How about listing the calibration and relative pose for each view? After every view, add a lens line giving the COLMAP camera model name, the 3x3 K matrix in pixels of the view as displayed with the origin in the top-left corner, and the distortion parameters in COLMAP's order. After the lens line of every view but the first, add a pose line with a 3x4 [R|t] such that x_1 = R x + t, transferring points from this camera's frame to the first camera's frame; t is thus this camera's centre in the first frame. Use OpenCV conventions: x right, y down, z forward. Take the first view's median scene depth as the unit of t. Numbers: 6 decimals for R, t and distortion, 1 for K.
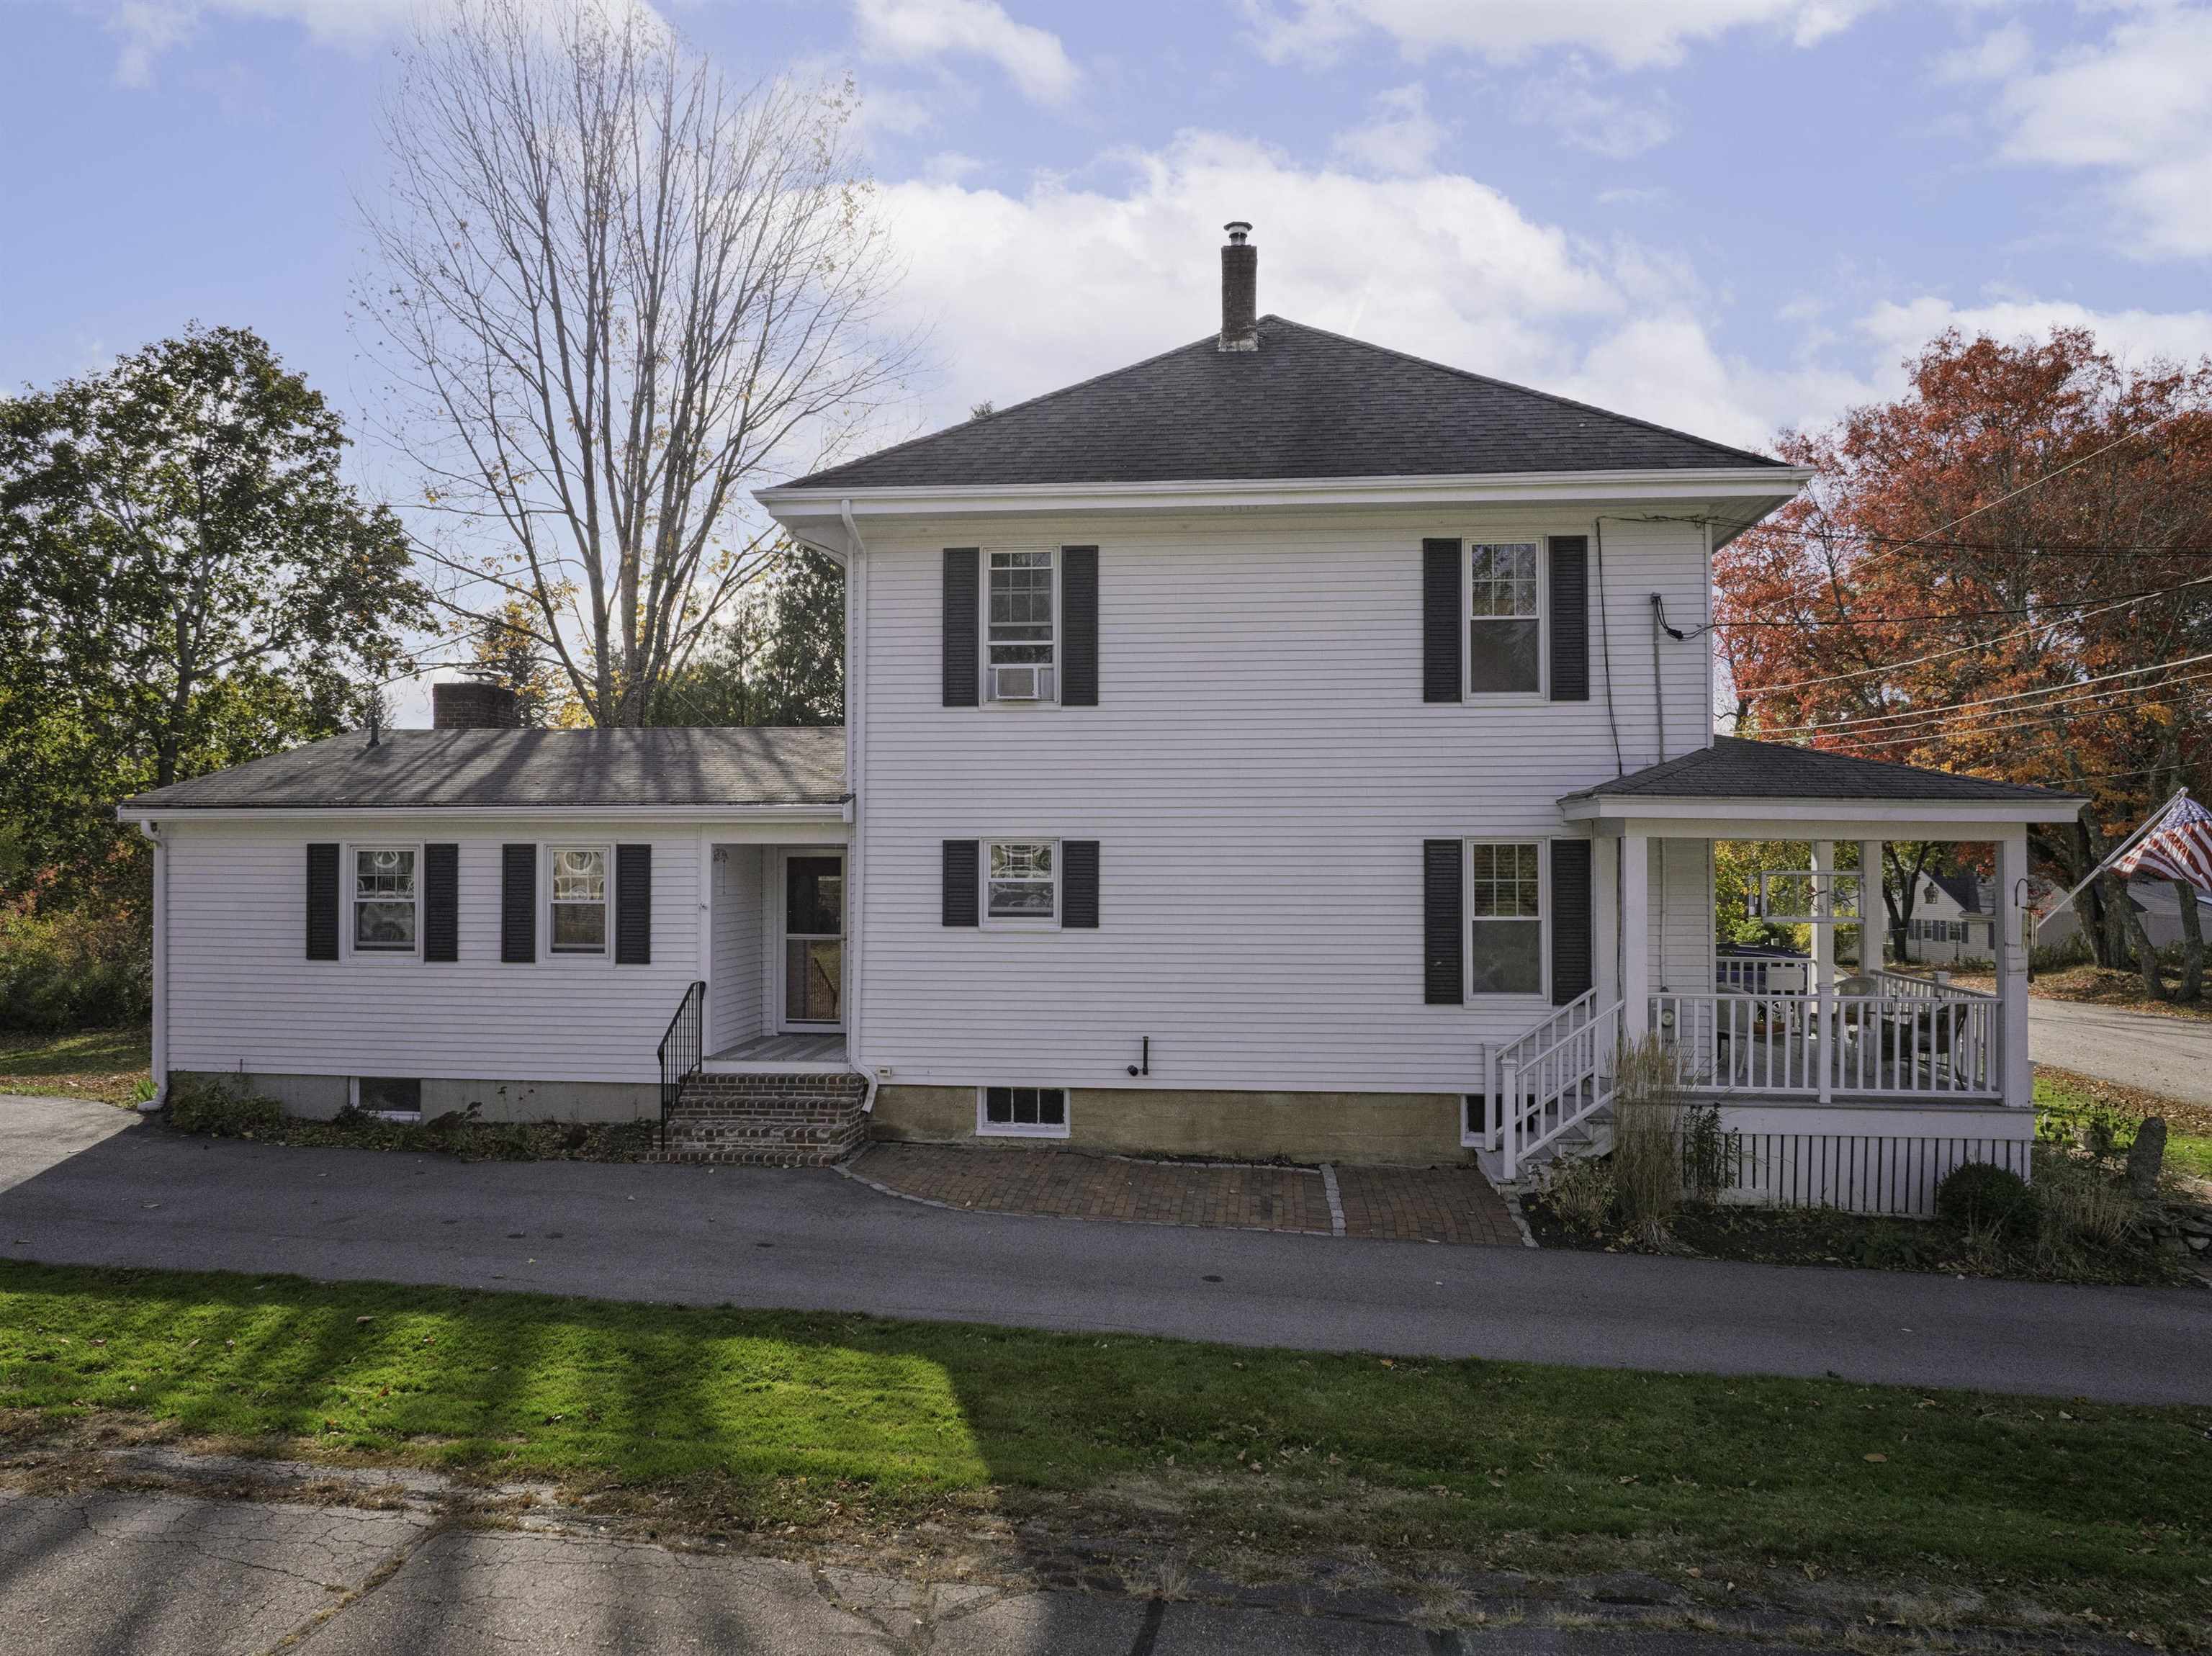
lens RADIAL K [[1553.9, 0, 1106.0], [0, 1553.9, 828.0], [0, 0, 1]] dist [-0.033047, -0.005942]
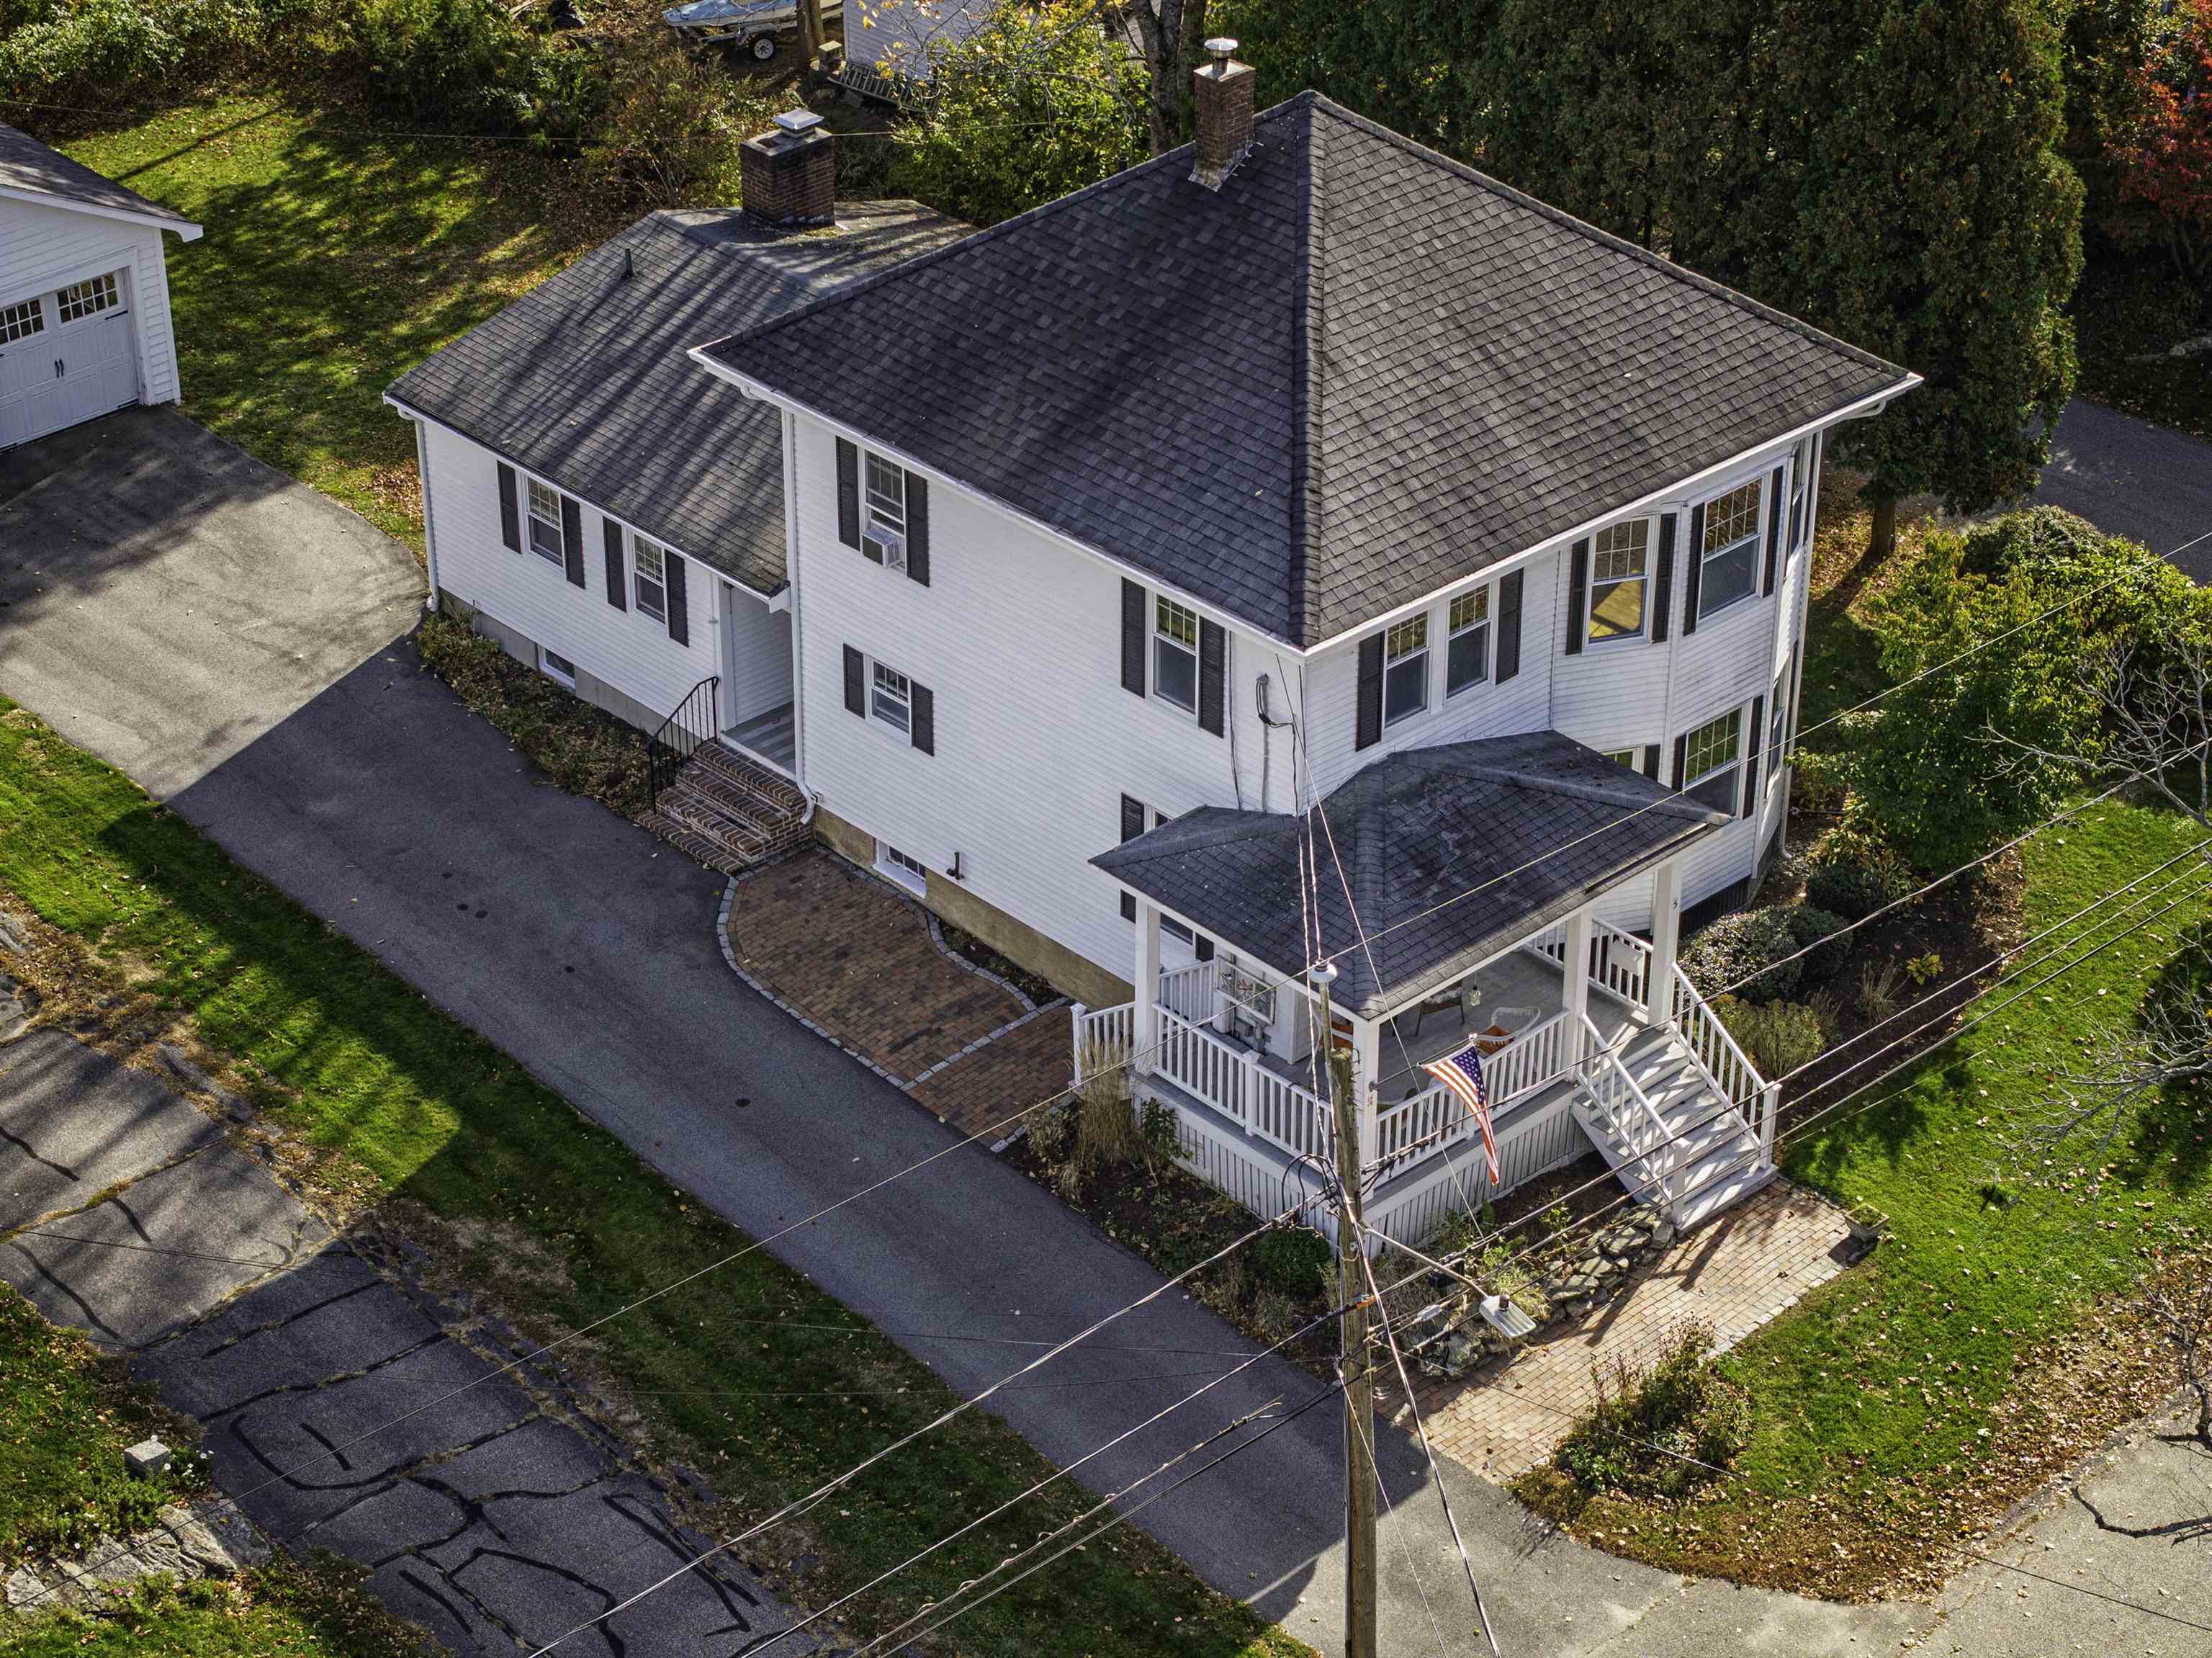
lens RADIAL K [[4421.7, 0, 1104.9], [0, 4421.7, 909.3], [0, 0, 1]] dist [-0.194569, 1.180970]
pose [[0.754820, 0.343987, -0.558498, 1.963397], [0.013424, 0.843178, 0.537468, -1.603217], [0.655795, -0.413188, 0.631830, -1.046501]]
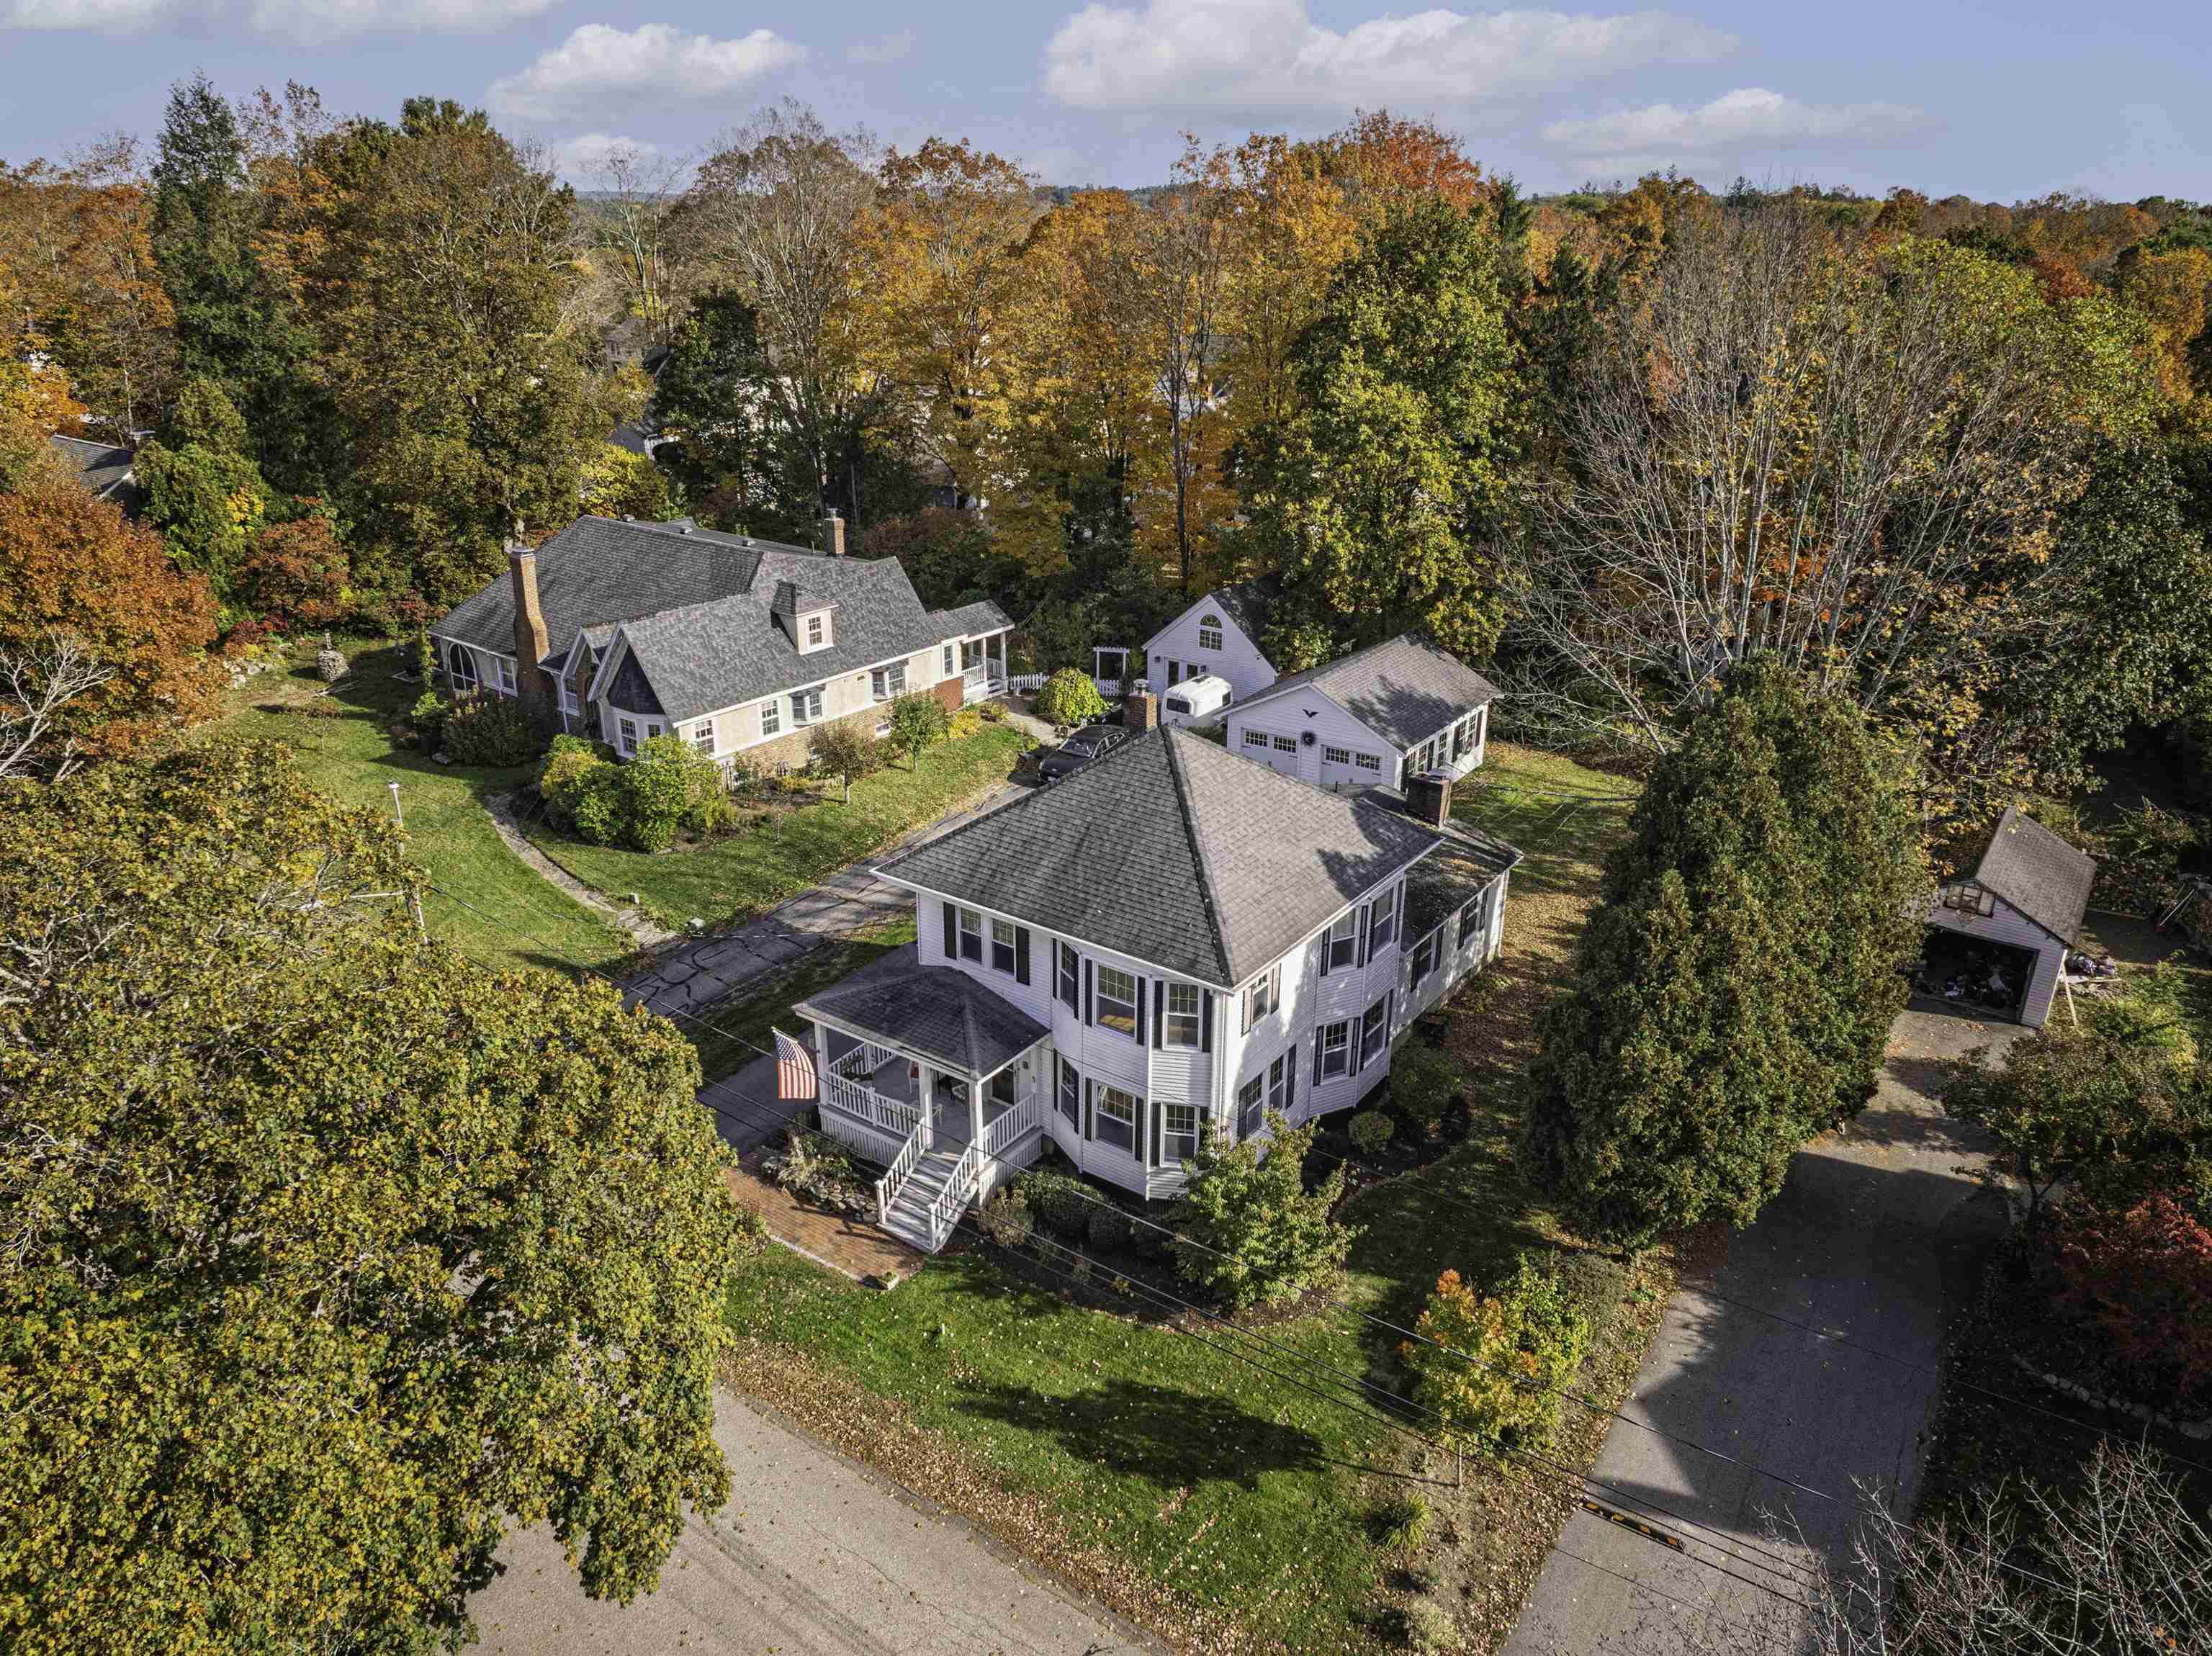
lens RADIAL K [[1553.9, 0, 1106.0], [0, 1553.9, 828.0], [0, 0, 1]] dist [-0.033047, -0.005942]
pose [[-0.488090, 0.323112, -0.810782, 2.092429], [0.004769, 0.929924, 0.367721, -1.114067], [0.872780, 0.175614, -0.455427, 2.248720]]
